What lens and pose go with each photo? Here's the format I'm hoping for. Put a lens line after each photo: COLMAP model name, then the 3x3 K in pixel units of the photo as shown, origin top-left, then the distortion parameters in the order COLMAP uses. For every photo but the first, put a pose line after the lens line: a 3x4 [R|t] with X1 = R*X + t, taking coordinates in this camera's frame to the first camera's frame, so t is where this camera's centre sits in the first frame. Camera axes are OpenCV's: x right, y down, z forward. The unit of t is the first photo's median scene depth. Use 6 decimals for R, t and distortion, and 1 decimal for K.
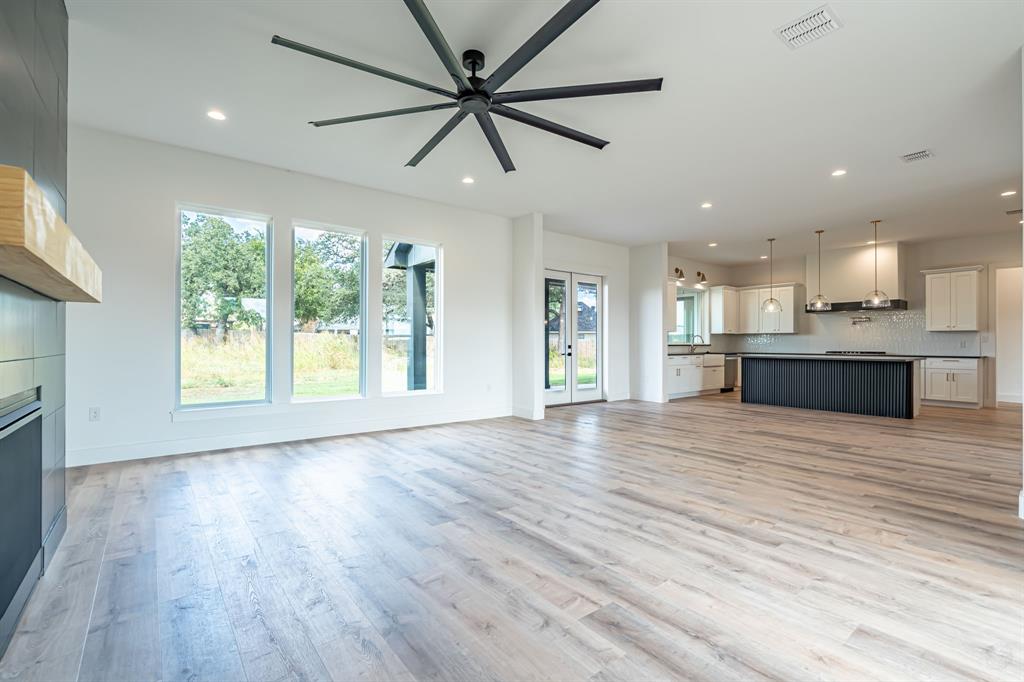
lens RADIAL K [[463.8, 0, 507.5], [0, 463.8, 340.7], [0, 0, 1]] dist [-0.005023, 0.001896]
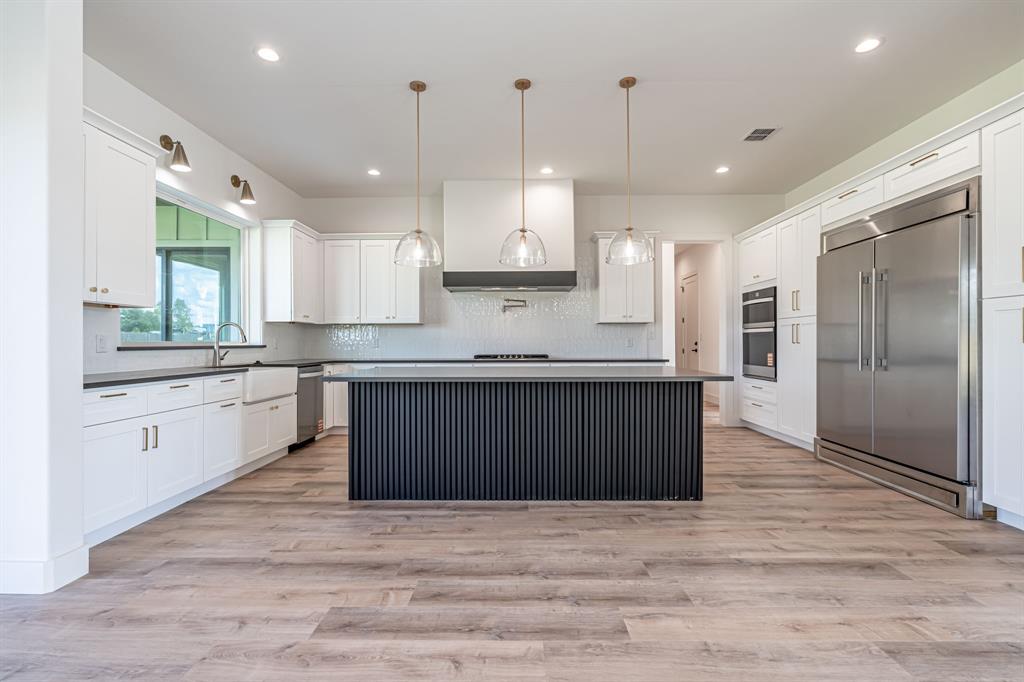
lens RADIAL K [[463.8, 0, 511.9], [0, 463.8, 342.7], [0, 0, 1]] dist [-0.005023, 0.001896]
pose [[0.627661, -0.003979, 0.778477, 0.265115], [0.002042, 0.999992, 0.003465, 0.005076], [-0.778484, -0.000585, 0.627664, 0.589625]]
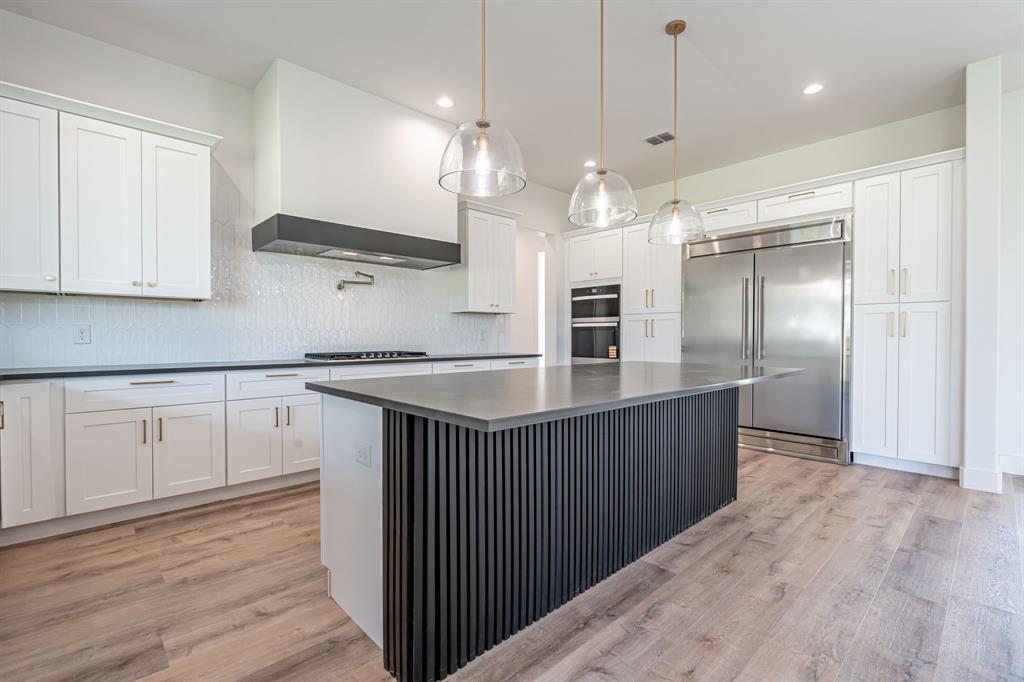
lens RADIAL K [[463.8, 0, 511.6], [0, 463.8, 339.6], [0, 0, 1]] dist [-0.005023, 0.001896]
pose [[-0.096249, -0.007636, 0.995328, 0.305145], [-0.003489, 0.999967, 0.007335, 0.007838], [-0.995351, -0.002767, -0.096272, 0.870506]]
